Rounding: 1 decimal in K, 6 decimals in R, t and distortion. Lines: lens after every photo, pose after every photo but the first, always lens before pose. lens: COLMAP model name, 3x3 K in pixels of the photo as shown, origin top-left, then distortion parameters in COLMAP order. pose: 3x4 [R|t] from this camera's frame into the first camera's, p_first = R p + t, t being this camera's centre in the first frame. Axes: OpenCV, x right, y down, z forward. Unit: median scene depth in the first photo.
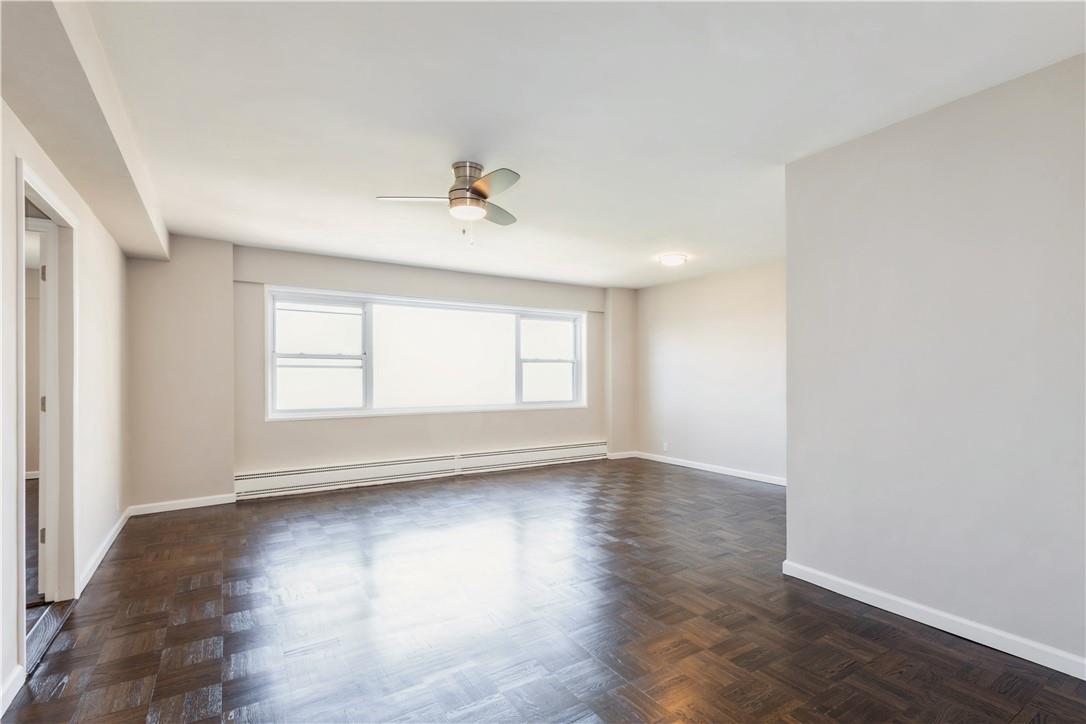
lens RADIAL K [[511.9, 0, 550.4], [0, 511.9, 371.7], [0, 0, 1]] dist [-0.001826, -0.000755]
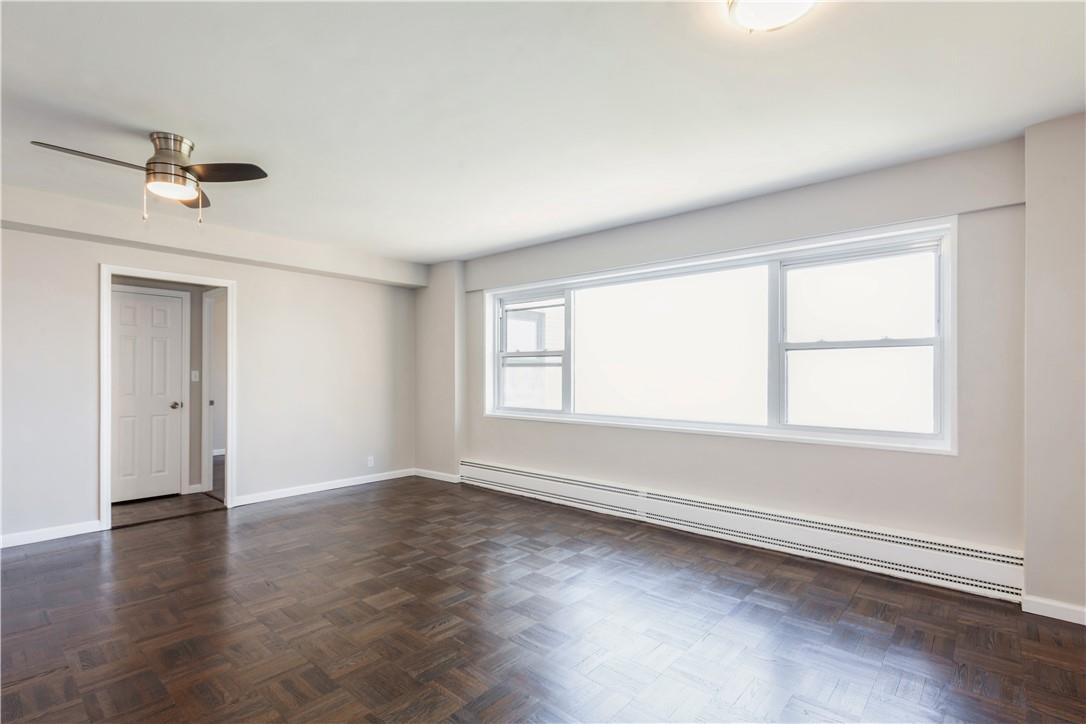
lens RADIAL K [[503.9, 0, 544.0], [0, 503.9, 368.1], [0, 0, 1]] dist [-0.000510, -0.001121]
pose [[0.281140, -0.012922, -0.959580, 0.434667], [0.002097, 0.999915, -0.012851, 0.007881], [0.959665, 0.001601, 0.281143, 0.701962]]
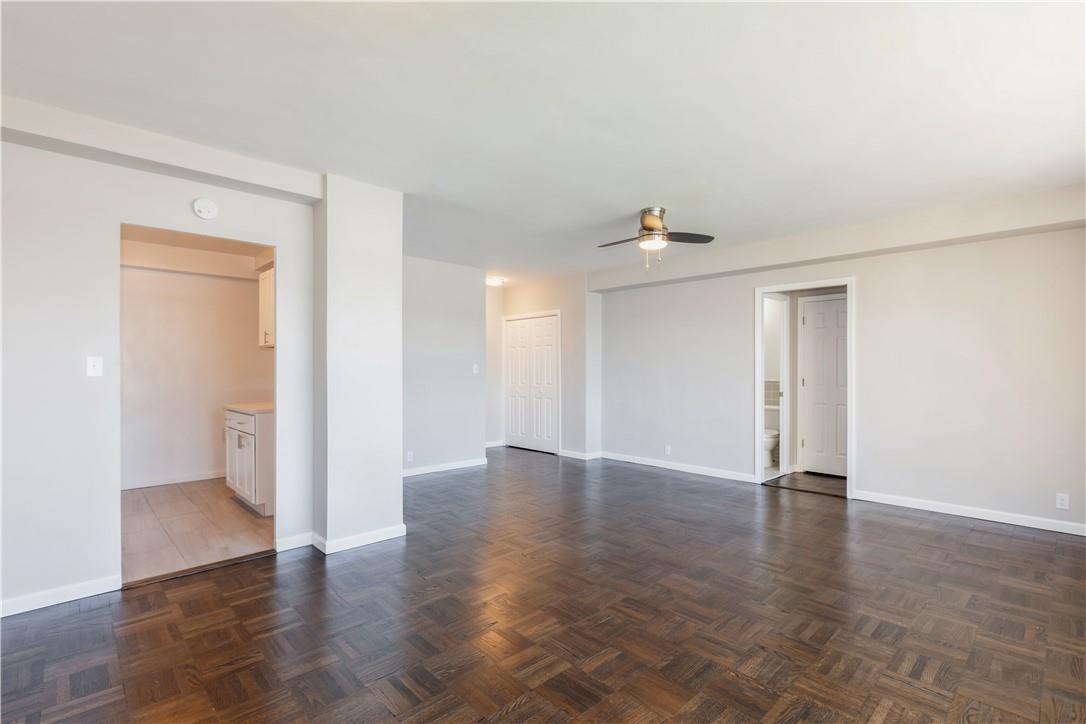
lens RADIAL K [[511.9, 0, 550.4], [0, 511.9, 371.7], [0, 0, 1]] dist [-0.001826, -0.000755]
pose [[-0.983218, 0.002875, -0.182411, 0.182702], [0.002117, 0.999988, 0.004349, 0.006003], [0.182422, 0.003890, -0.983213, 1.138421]]
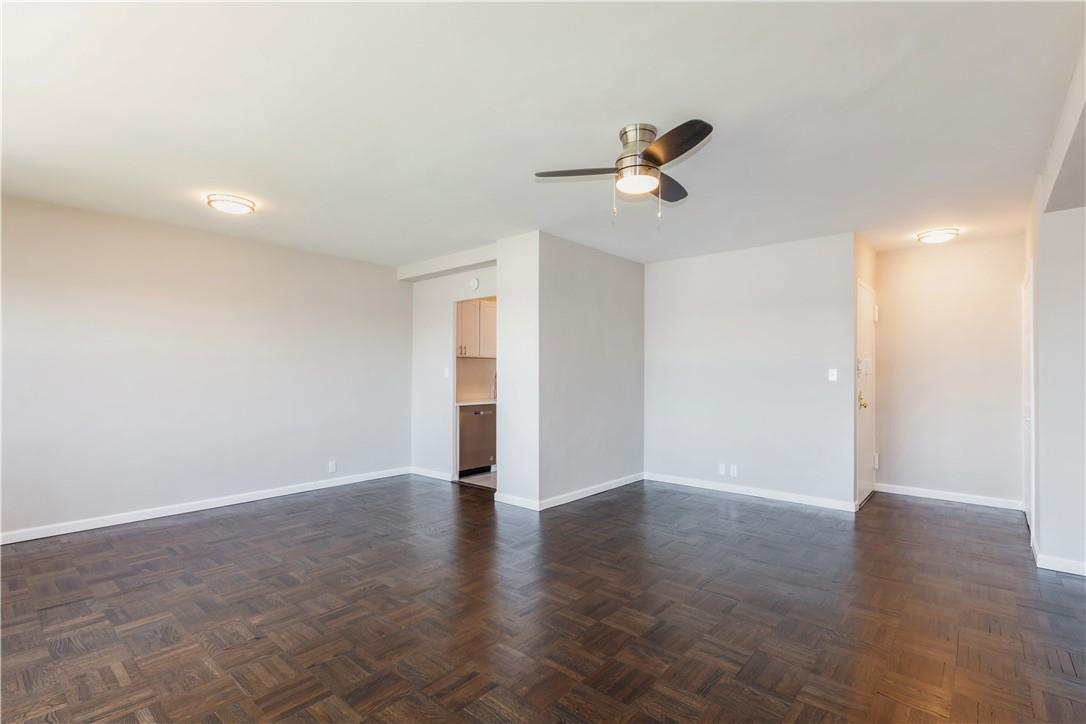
lens RADIAL K [[503.9, 0, 544.0], [0, 503.9, 368.1], [0, 0, 1]] dist [-0.000510, -0.001121]
pose [[-0.270059, 0.007731, 0.962813, -0.467959], [-0.004459, 0.999947, -0.009280, 0.002538], [-0.962834, -0.006799, -0.270010, 0.698082]]
